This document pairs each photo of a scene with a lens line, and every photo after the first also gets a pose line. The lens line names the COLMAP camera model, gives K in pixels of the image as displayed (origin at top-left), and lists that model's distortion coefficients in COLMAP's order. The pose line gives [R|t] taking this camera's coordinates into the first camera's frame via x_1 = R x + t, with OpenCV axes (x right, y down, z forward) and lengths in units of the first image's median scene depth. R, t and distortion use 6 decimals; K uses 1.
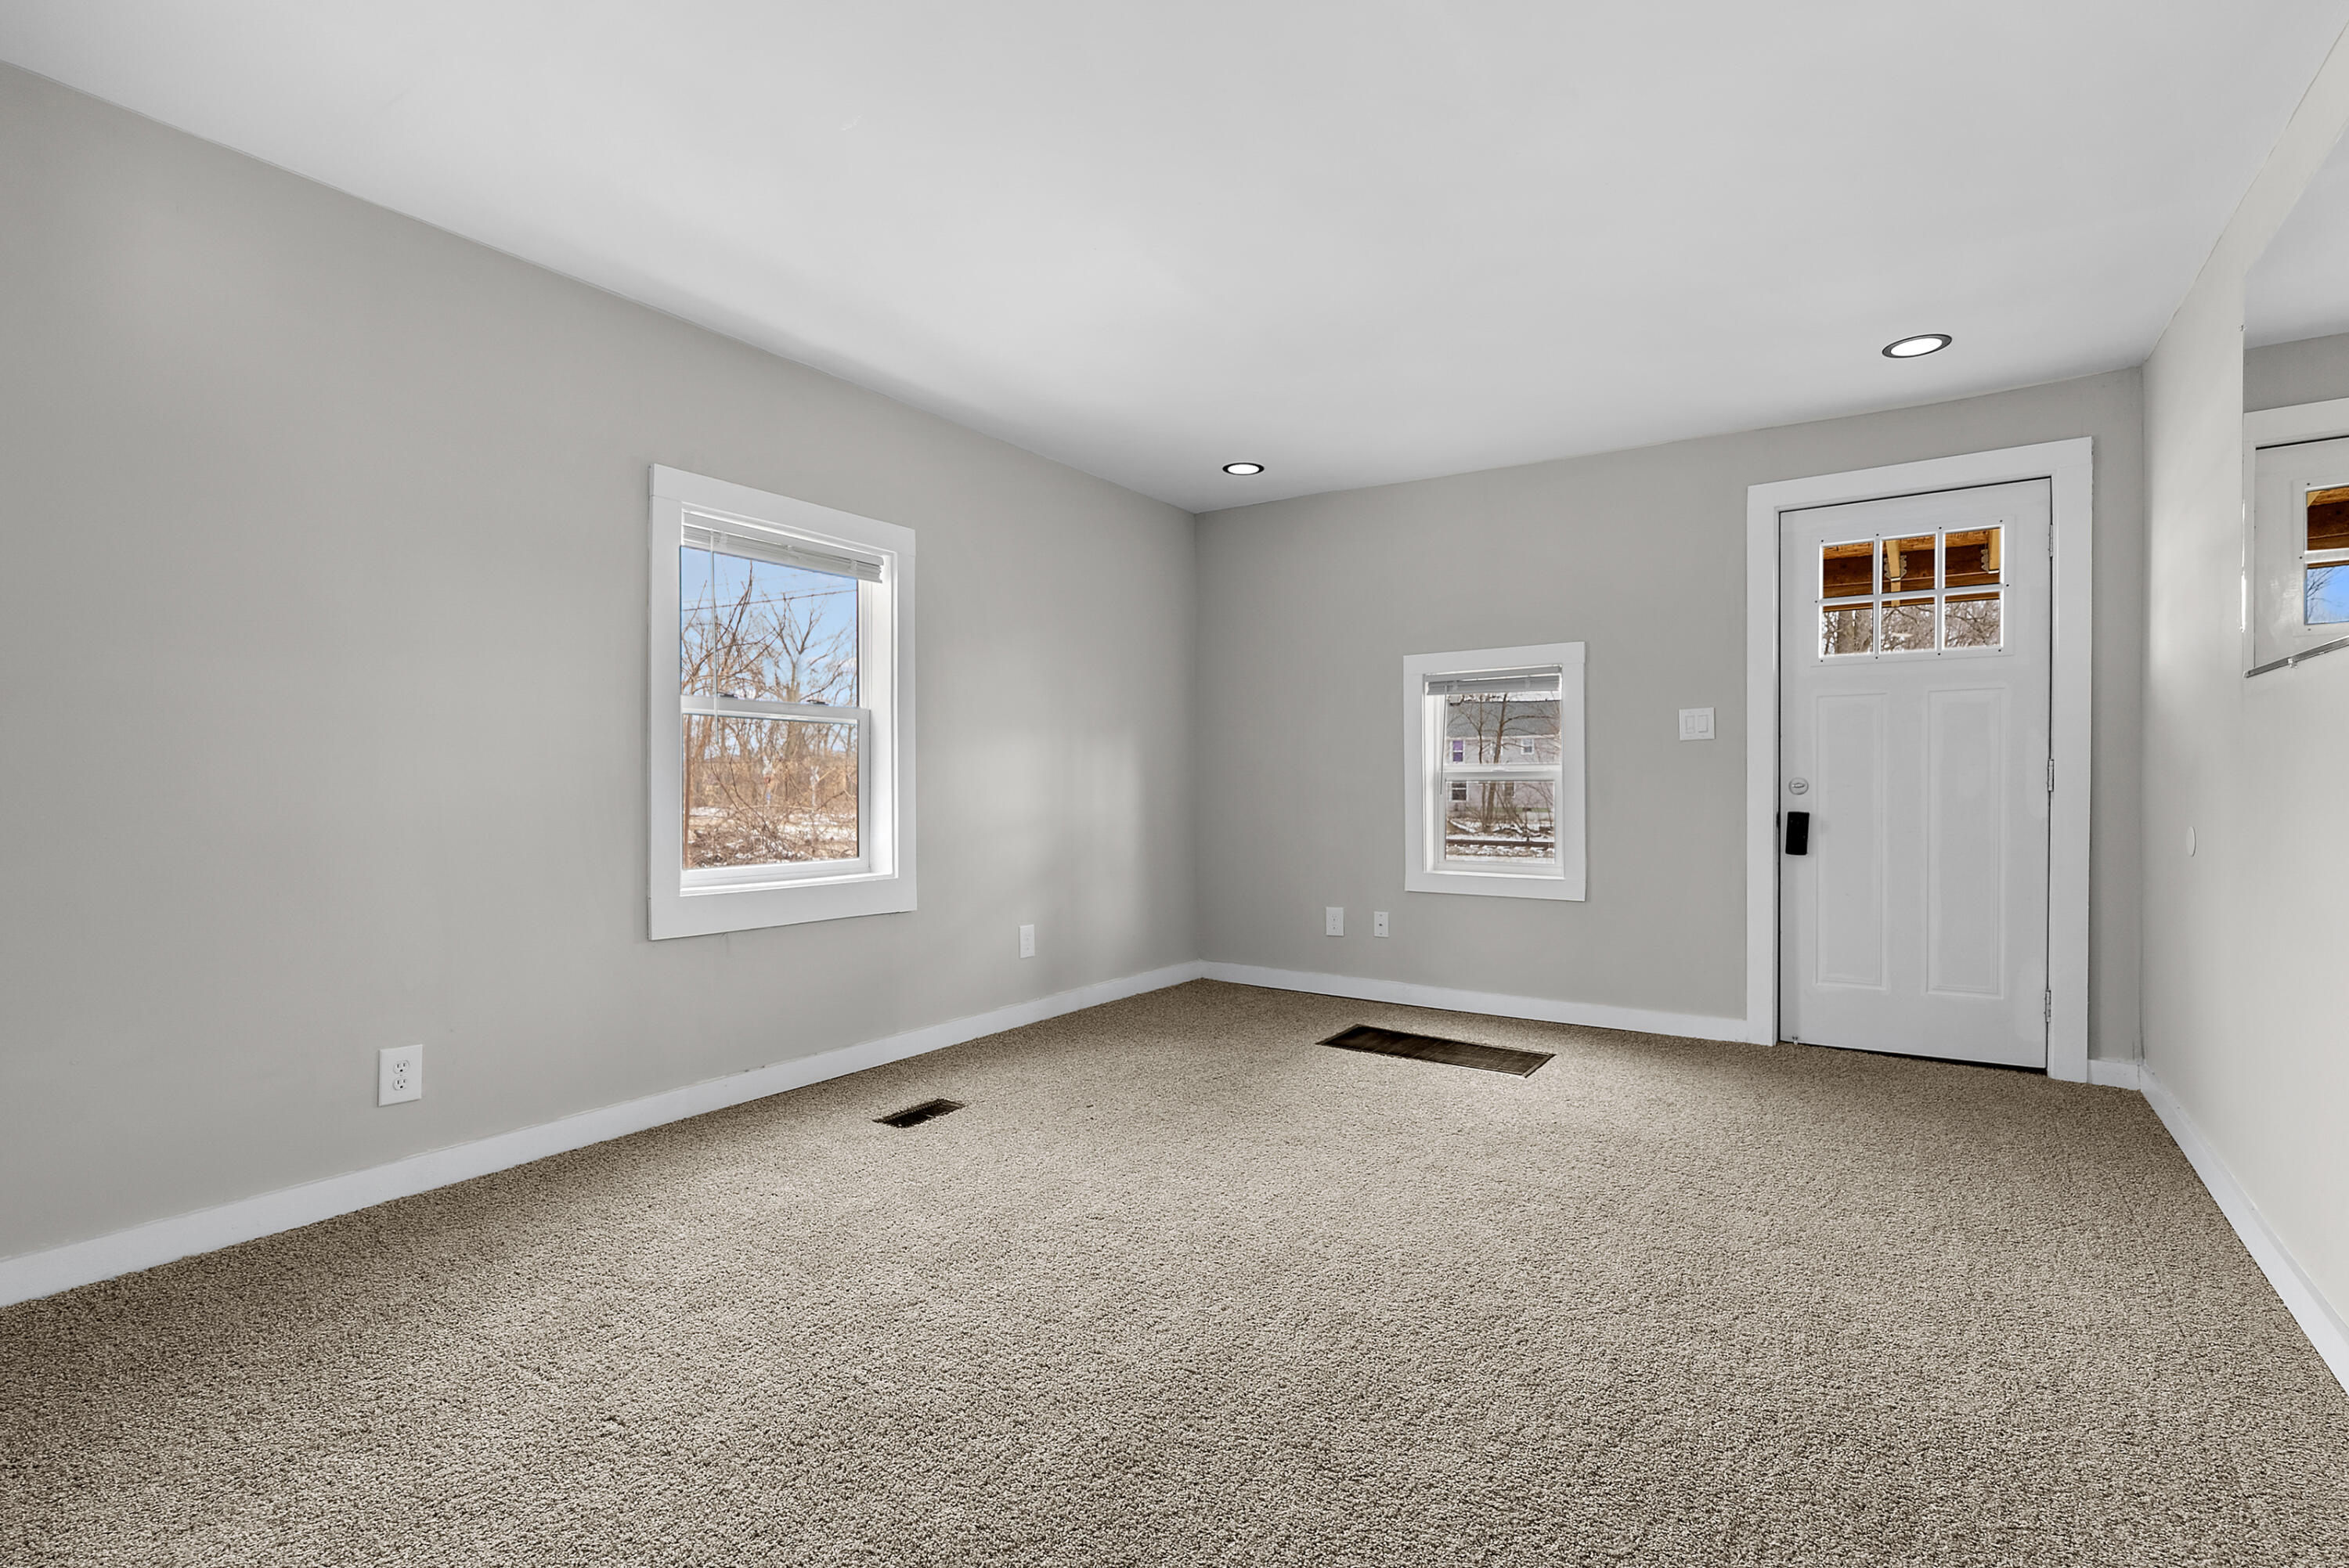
lens RADIAL K [[1094.1, 0, 1178.7], [0, 1094.1, 803.3], [0, 0, 1]] dist [0.004448, 0.000104]
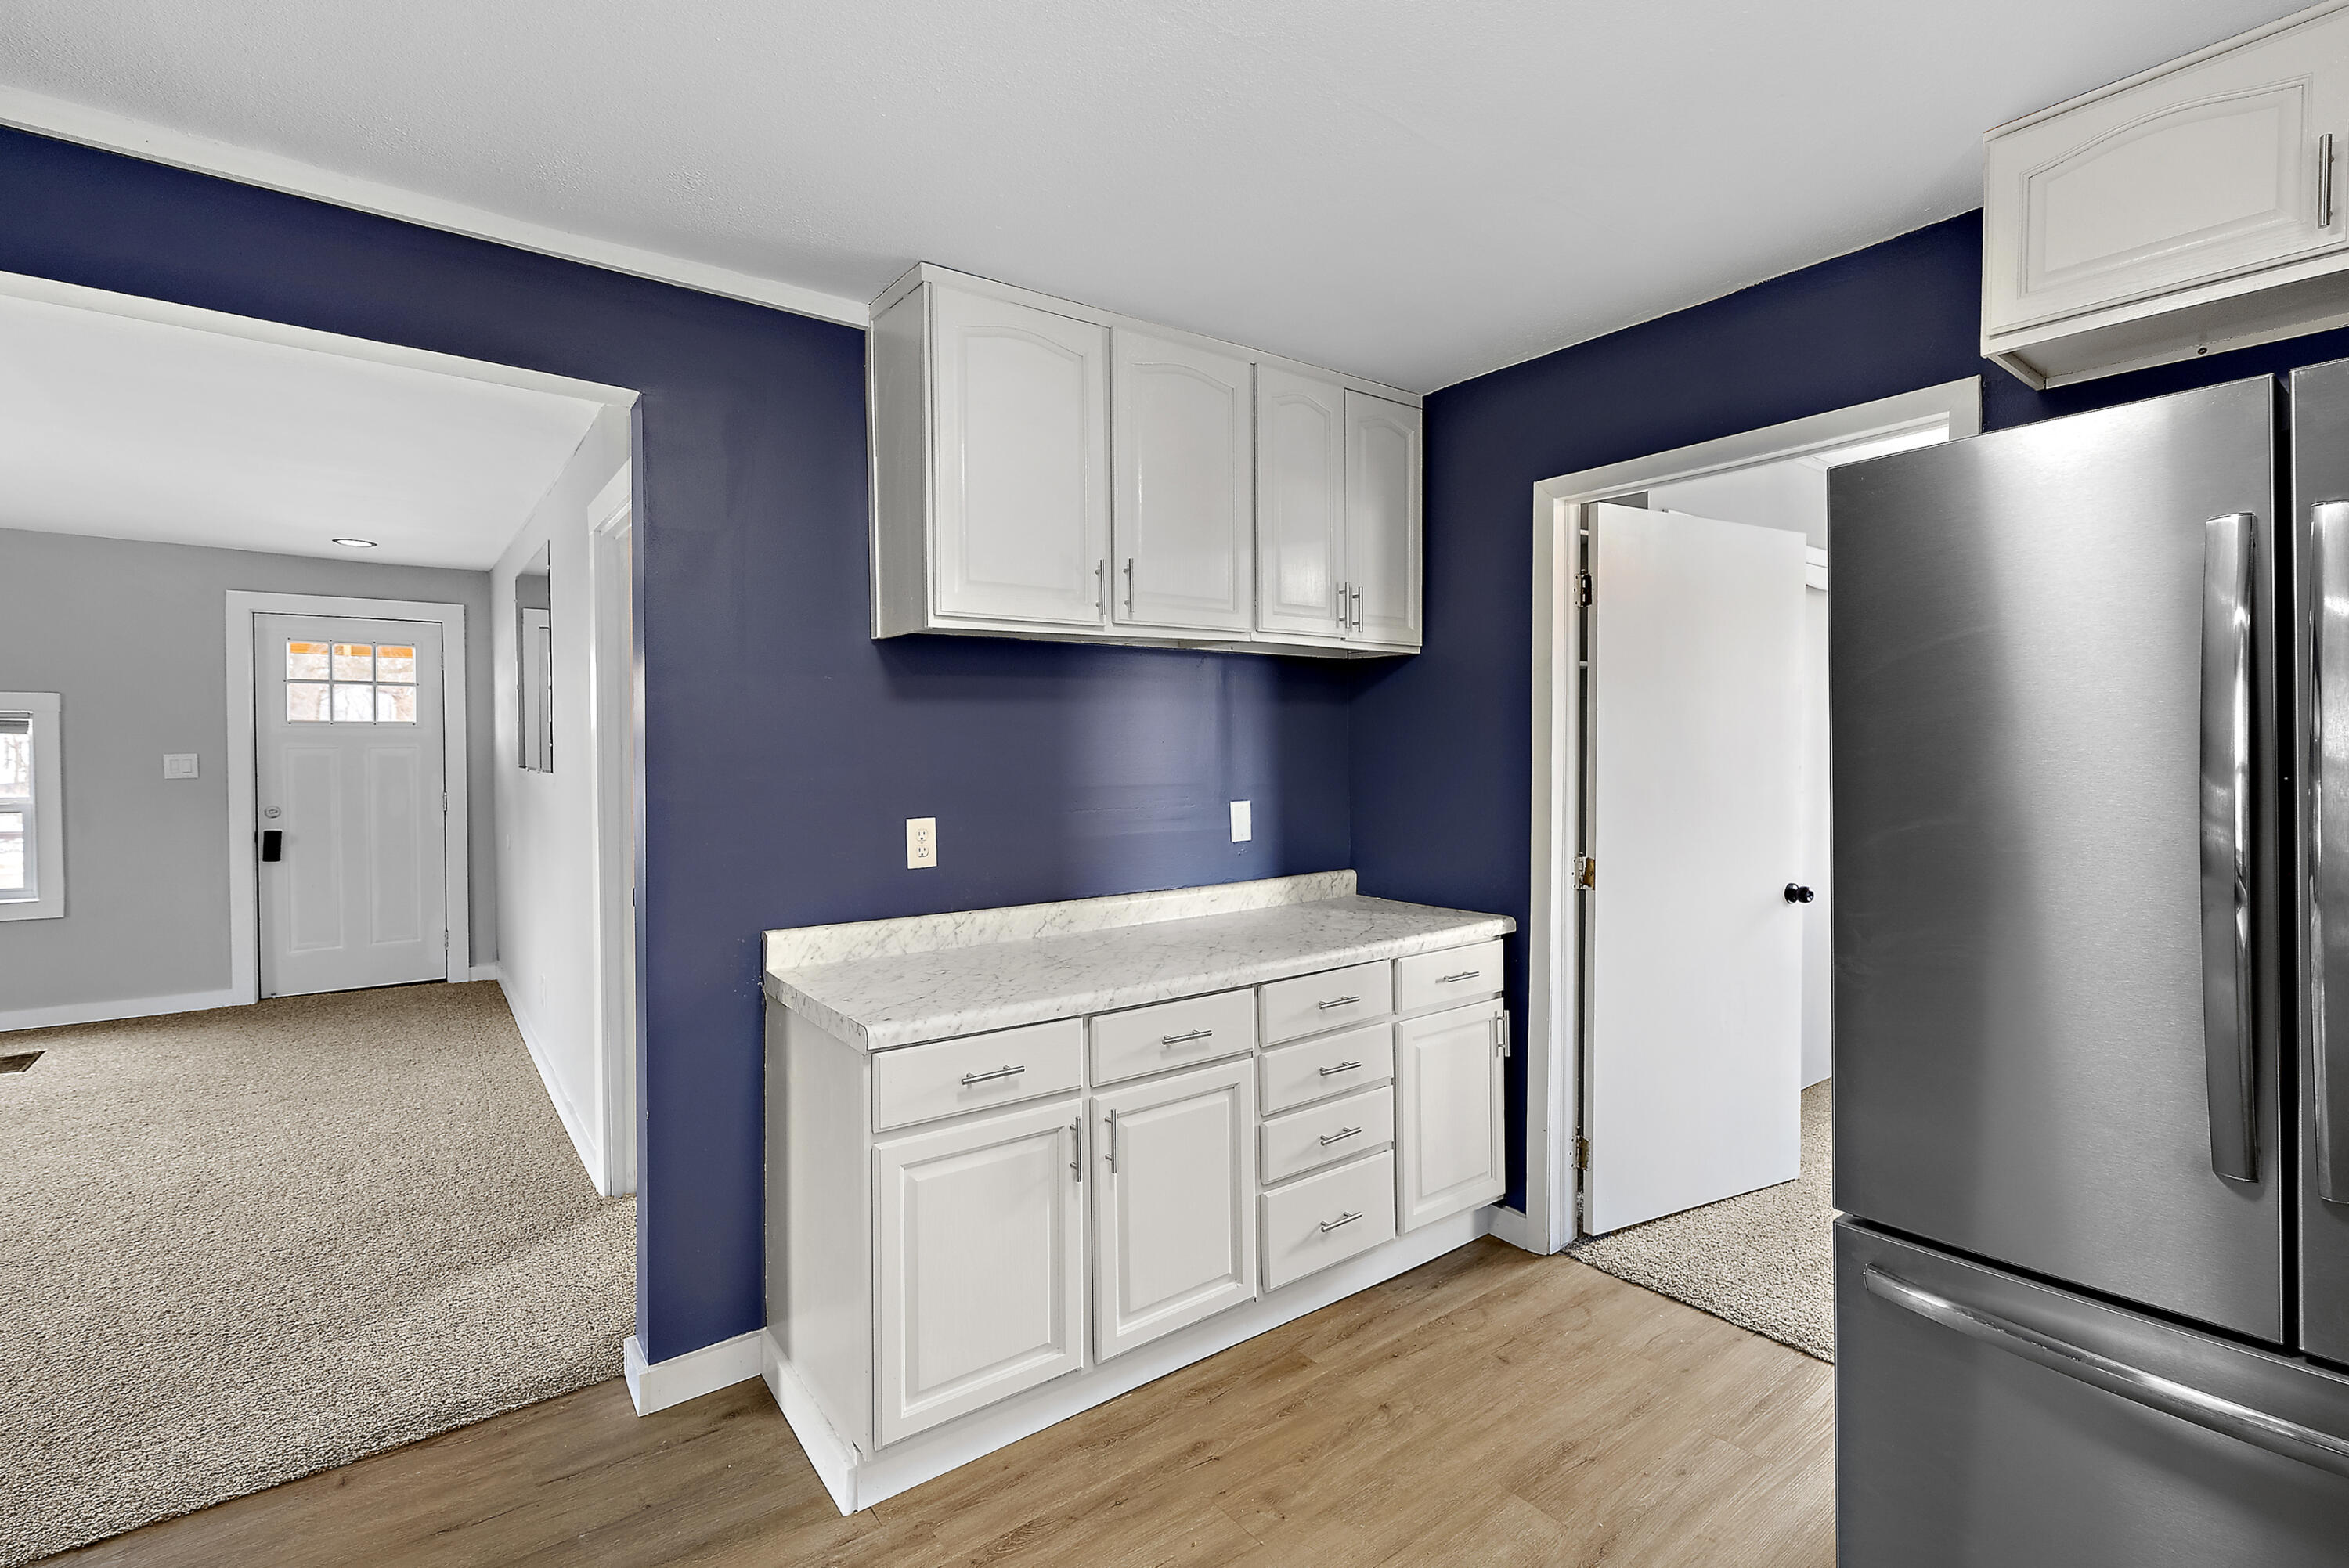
lens RADIAL K [[1094.1, 0, 1184.0], [0, 1094.1, 767.4], [0, 0, 1]] dist [0.004448, 0.000104]
pose [[0.337829, -0.016139, 0.941069, -0.349457], [0.012298, 0.999843, 0.012733, -0.075675], [-0.941127, 0.007272, 0.337974, -0.553126]]
